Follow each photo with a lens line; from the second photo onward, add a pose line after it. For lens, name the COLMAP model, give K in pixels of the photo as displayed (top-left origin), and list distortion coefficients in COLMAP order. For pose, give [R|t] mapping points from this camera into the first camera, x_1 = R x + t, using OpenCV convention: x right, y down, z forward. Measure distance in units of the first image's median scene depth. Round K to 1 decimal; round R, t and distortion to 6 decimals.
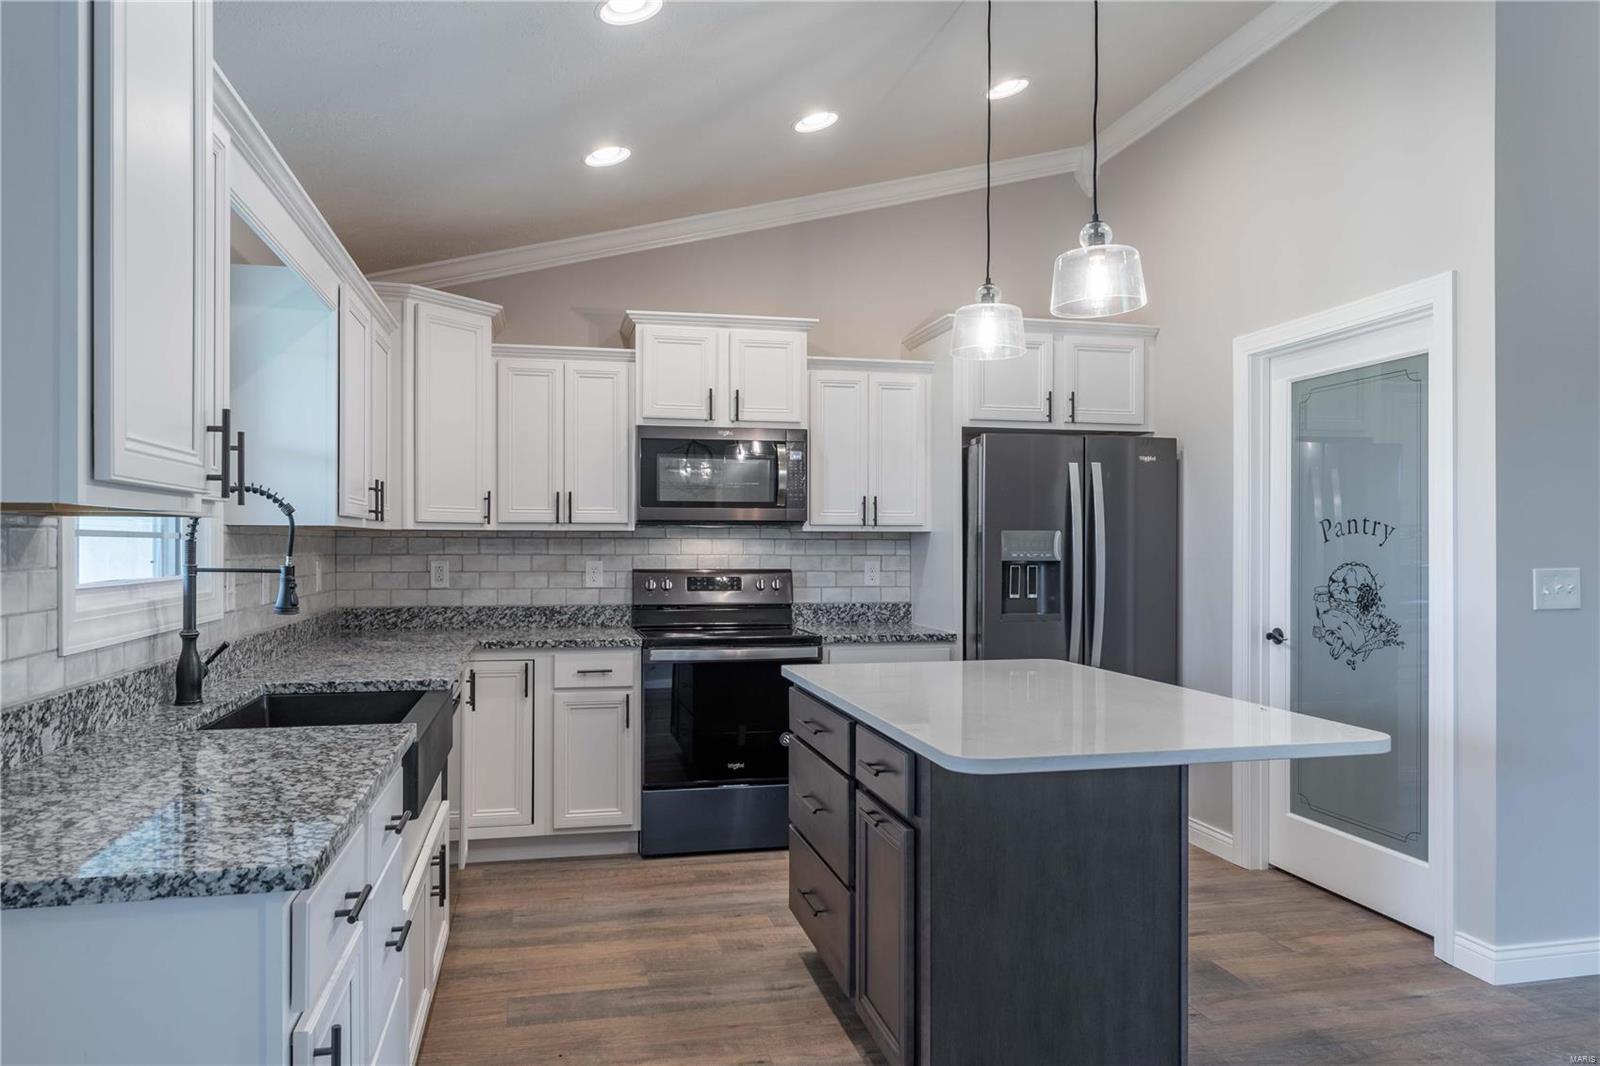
lens RADIAL K [[1075.3, 0, 808.3], [0, 1075.3, 545.0], [0, 0, 1]] dist [0.002754, 0.001599]
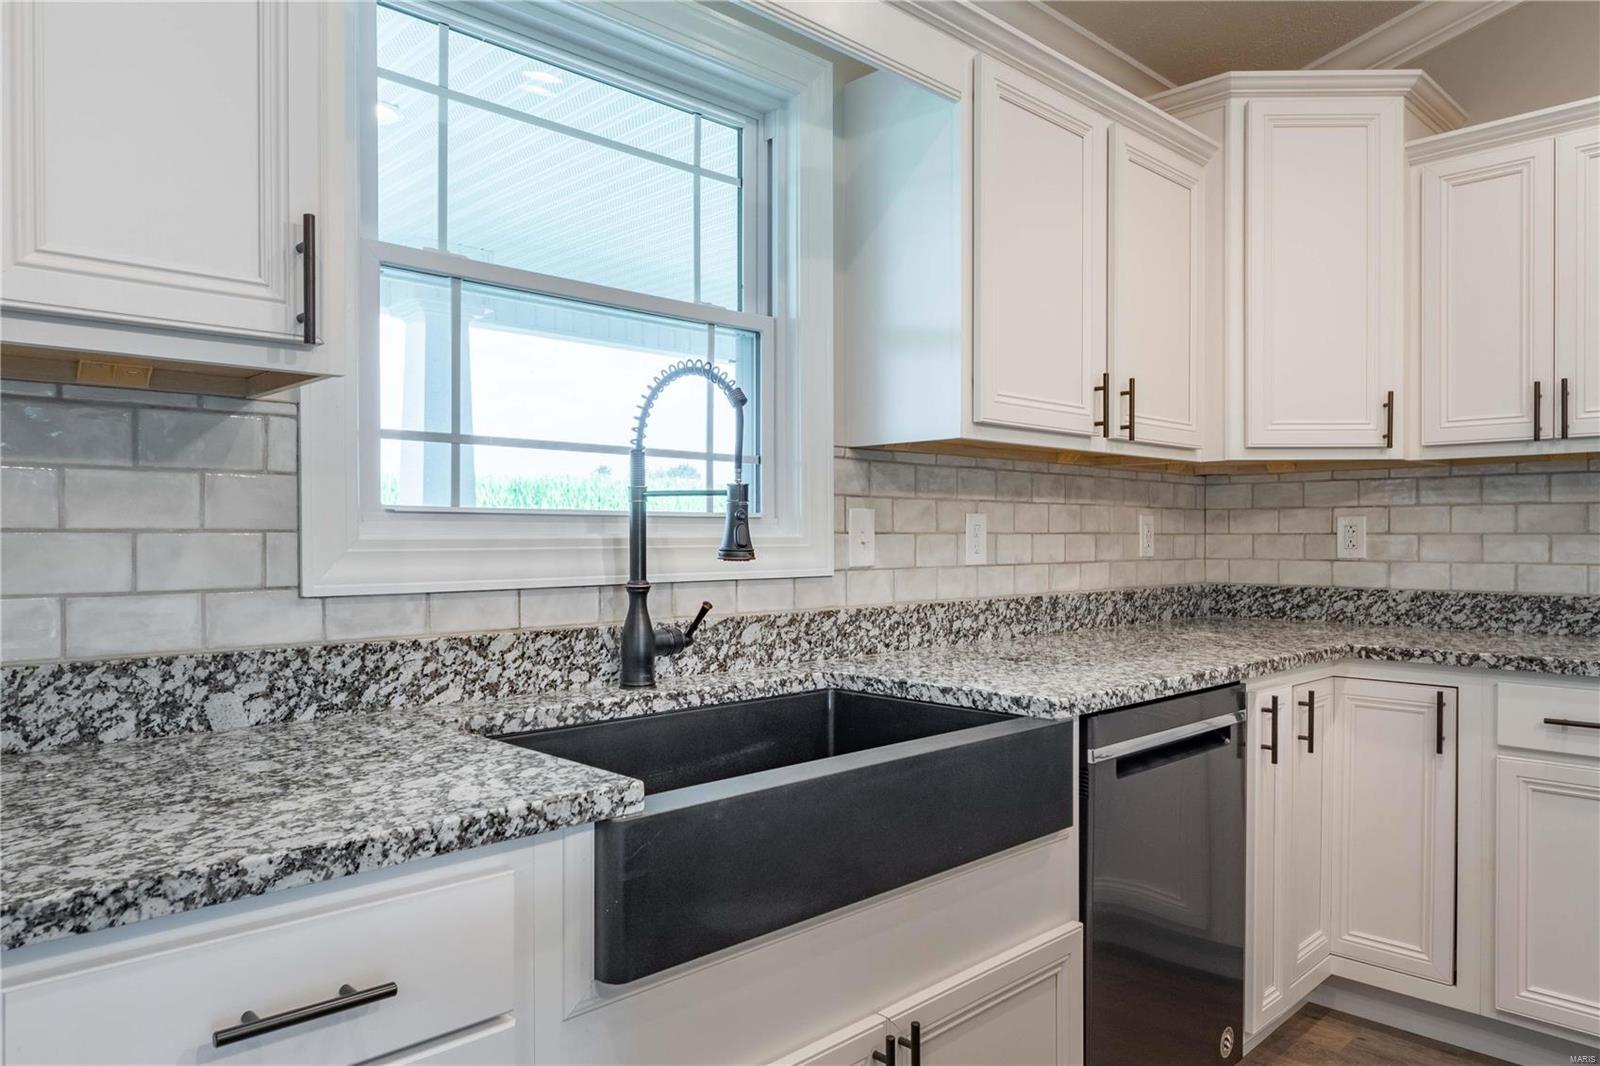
lens RADIAL K [[1075.3, 0, 792.5], [0, 1075.3, 545.4], [0, 0, 1]] dist [0.002754, 0.001599]
pose [[0.512569, 0.004425, -0.858635, 0.039032], [0.001694, 0.999980, 0.006165, 0.028456], [0.858645, -0.004615, 0.512551, 0.399239]]
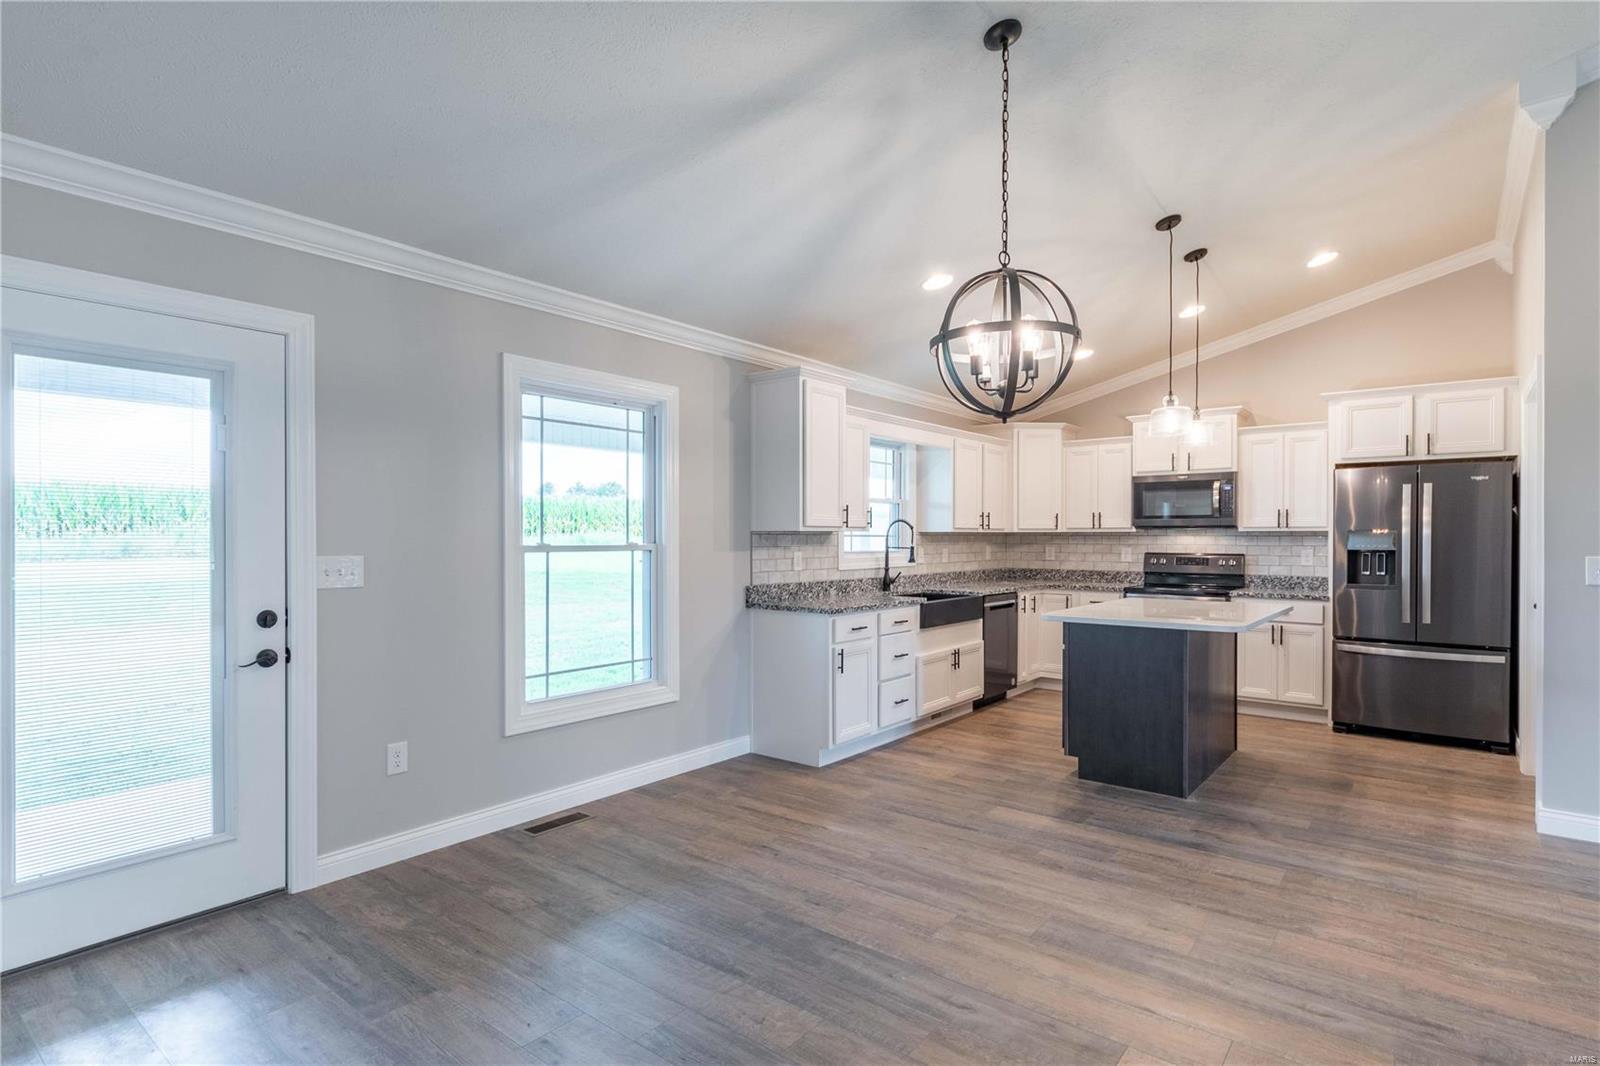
lens RADIAL K [[809.7, 0, 805.5], [0, 809.7, 540.2], [0, 0, 1]] dist [-0.003809, 0.000084]
pose [[0.624590, 0.002022, -0.780950, 0.595348], [-0.000137, 0.999997, 0.002480, -0.002000], [0.780953, -0.001442, 0.624589, -0.343421]]
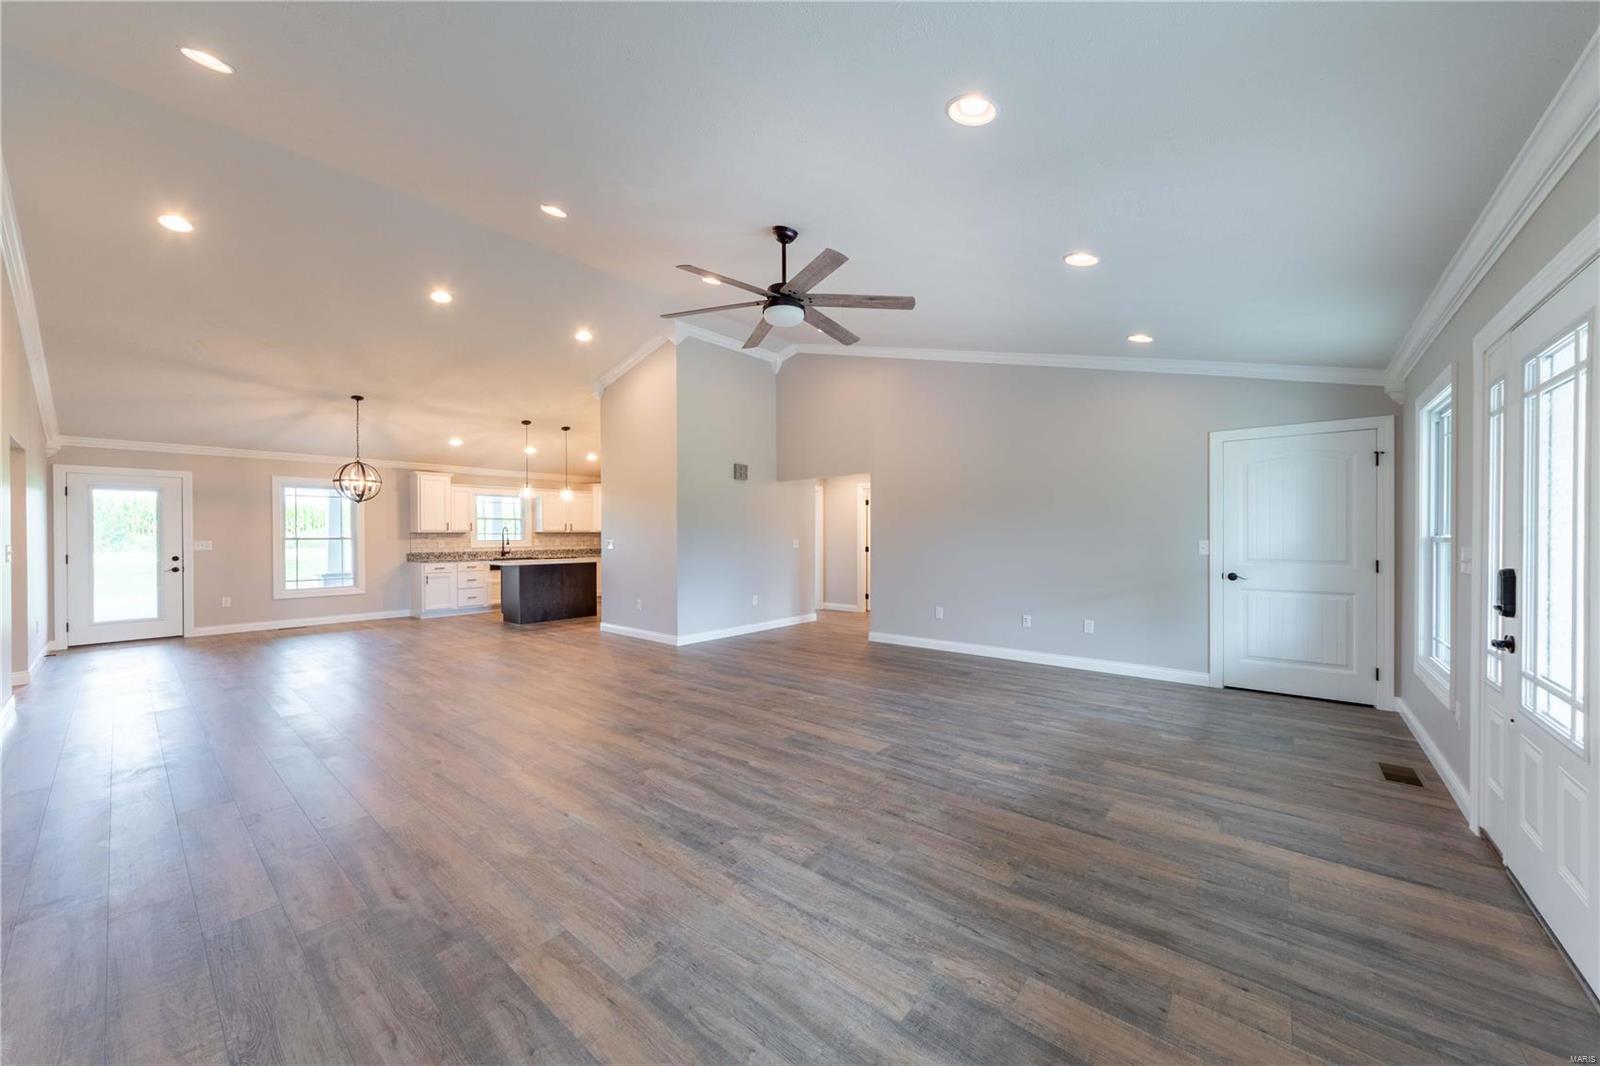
lens RADIAL K [[583.0, 0, 790.0], [0, 583.0, 533.9], [0, 0, 1]] dist [-0.000152, 0.001872]
pose [[0.590204, -0.003463, -0.807247, 2.092924], [0.004364, 0.999990, -0.001099, 0.001809], [0.807242, -0.002874, 0.590213, 0.122505]]
